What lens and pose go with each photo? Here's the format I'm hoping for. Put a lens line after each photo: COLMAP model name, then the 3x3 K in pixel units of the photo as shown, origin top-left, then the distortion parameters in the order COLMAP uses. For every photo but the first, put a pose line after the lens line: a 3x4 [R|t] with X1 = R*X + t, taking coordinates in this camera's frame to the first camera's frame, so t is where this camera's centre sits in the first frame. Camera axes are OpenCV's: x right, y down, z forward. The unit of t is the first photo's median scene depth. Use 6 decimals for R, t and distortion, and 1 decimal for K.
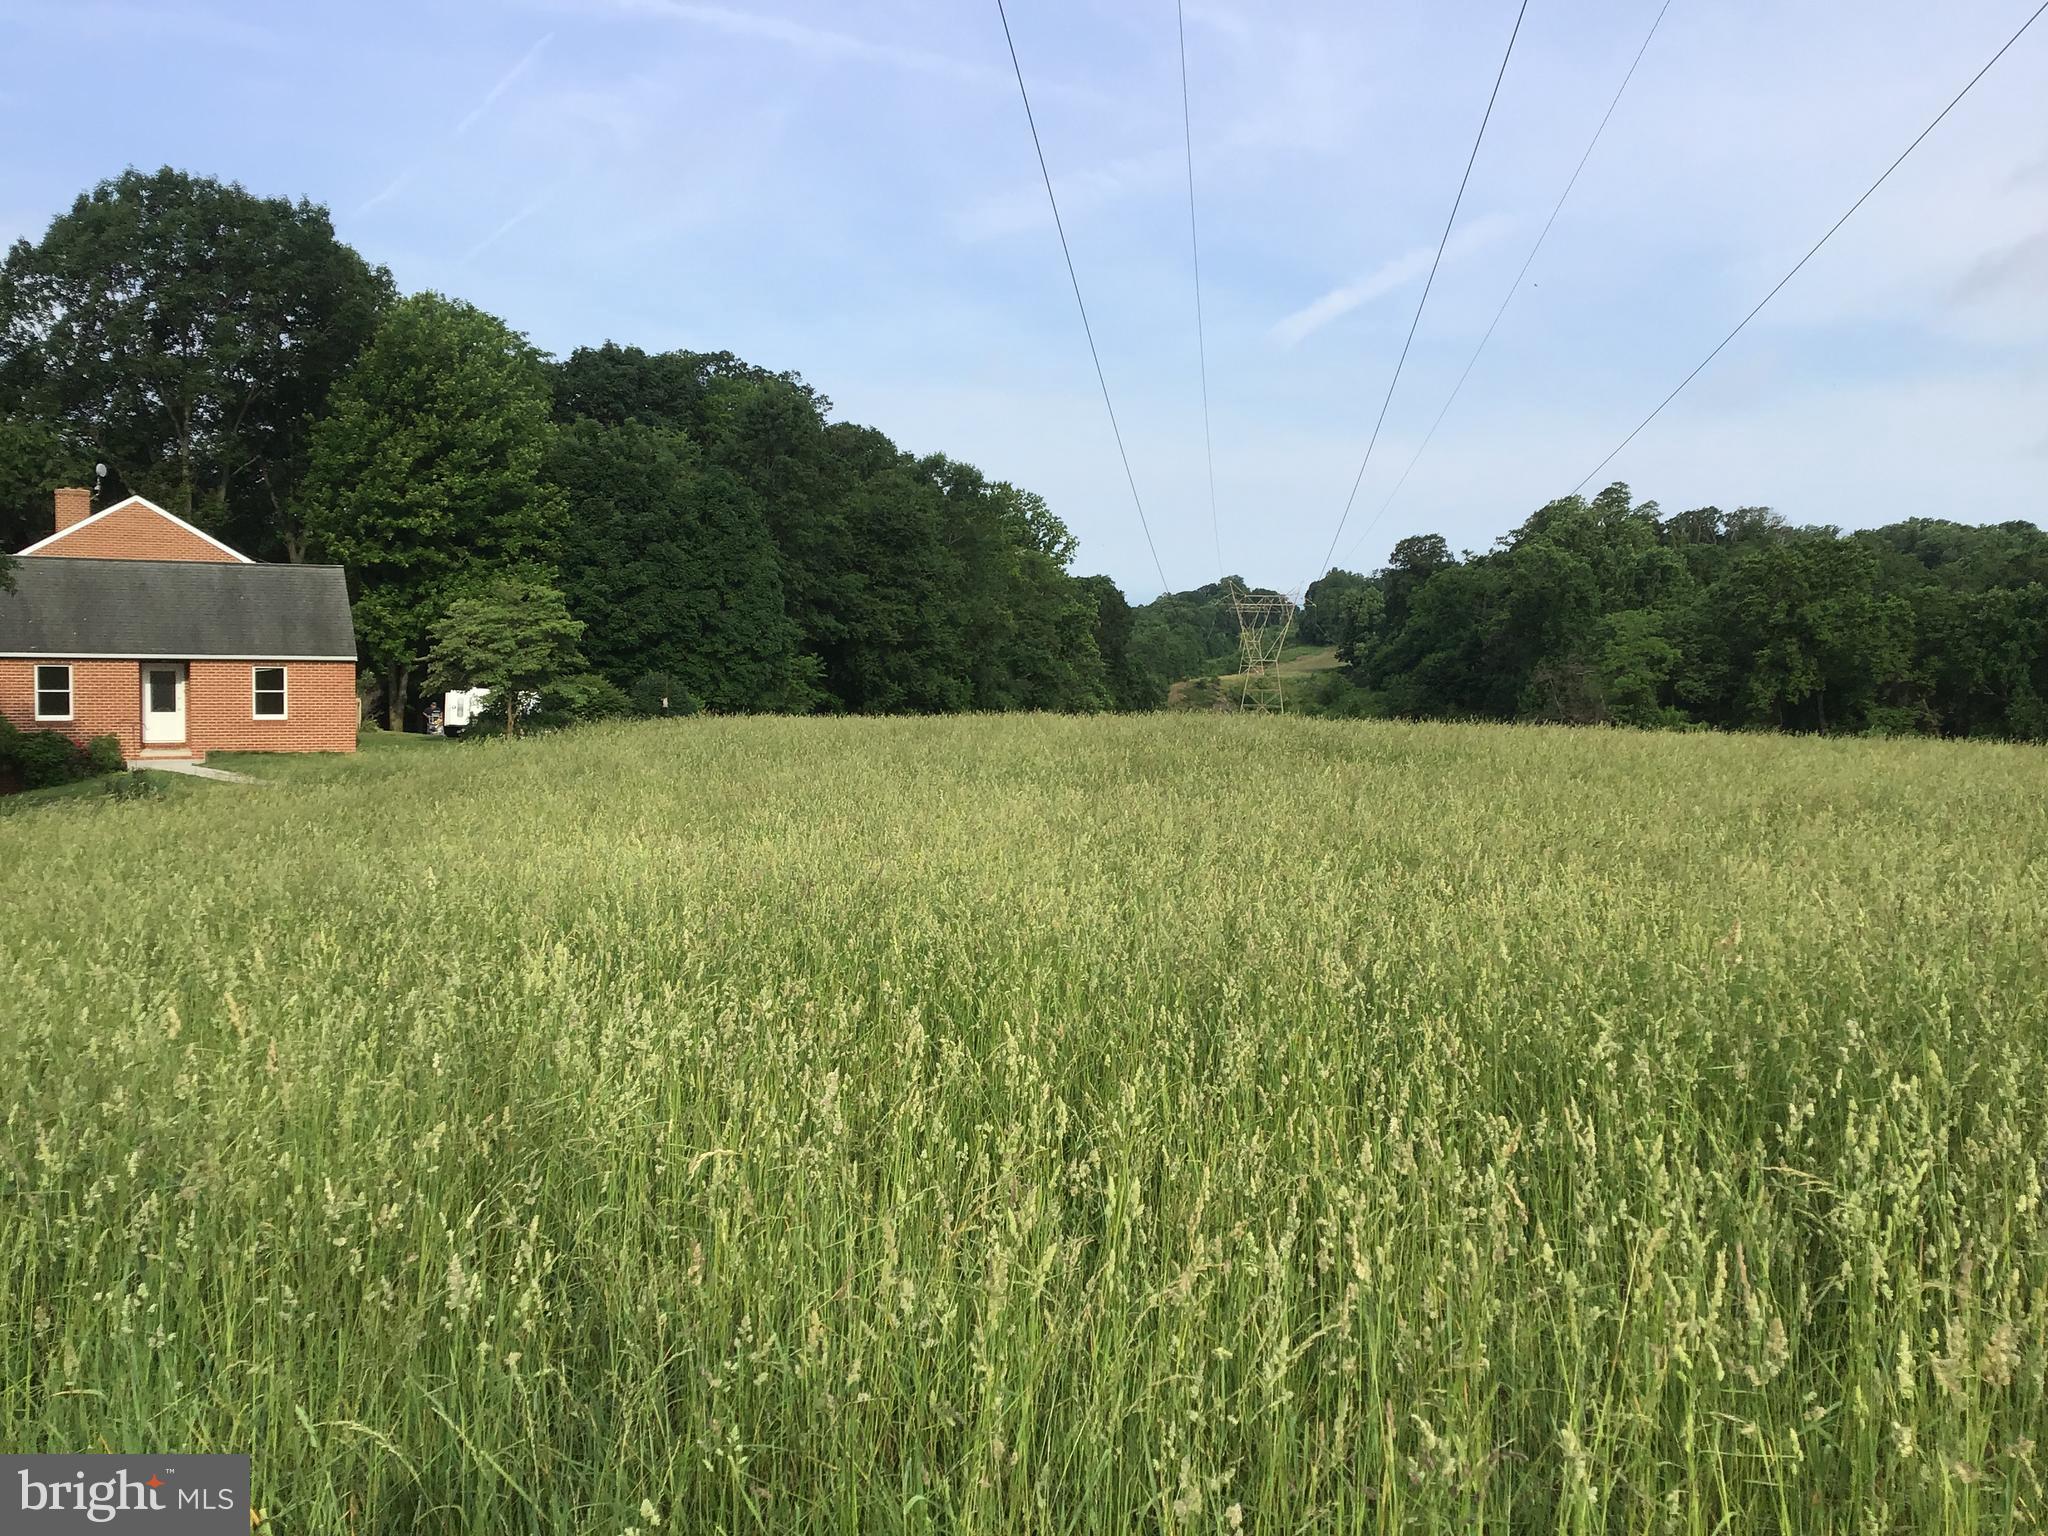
lens RADIAL K [[1818.5, 0, 1022.1], [0, 1818.5, 776.8], [0, 0, 1]] dist [0.119328, -0.223236]
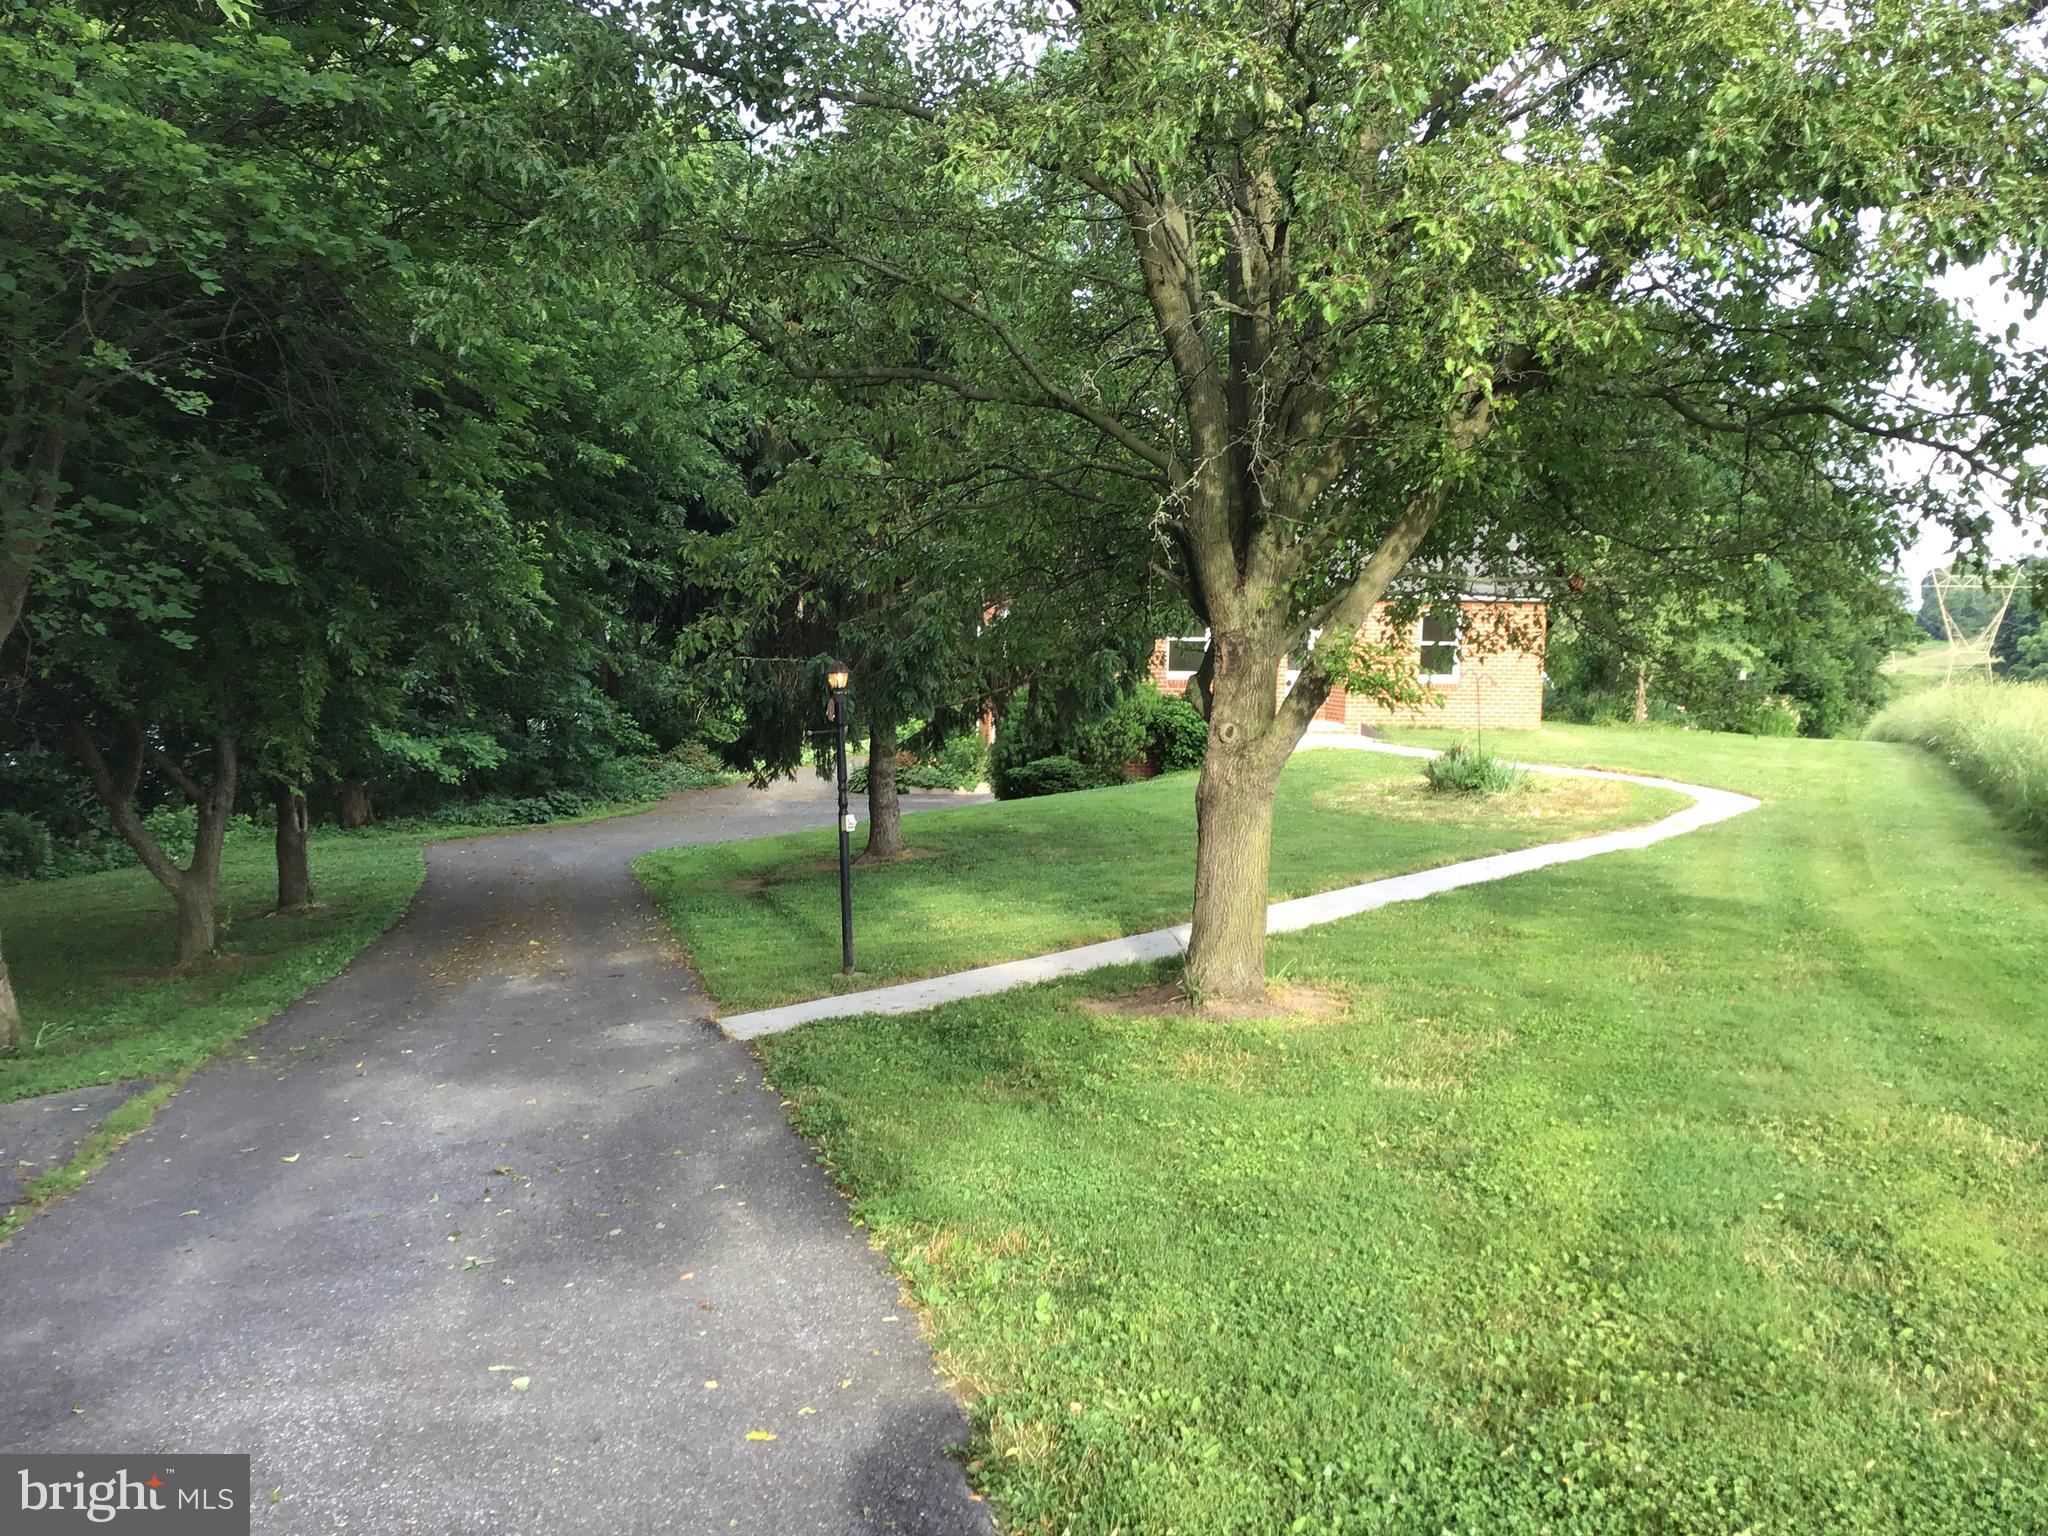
lens RADIAL K [[1818.5, 0, 1022.1], [0, 1818.5, 776.8], [0, 0, 1]] dist [0.119328, -0.223236]
pose [[0.964299, 0.023352, -0.263783, -0.326749], [-0.023332, 0.999723, 0.003206, 0.006587], [0.263784, 0.003063, 0.964577, 0.231952]]
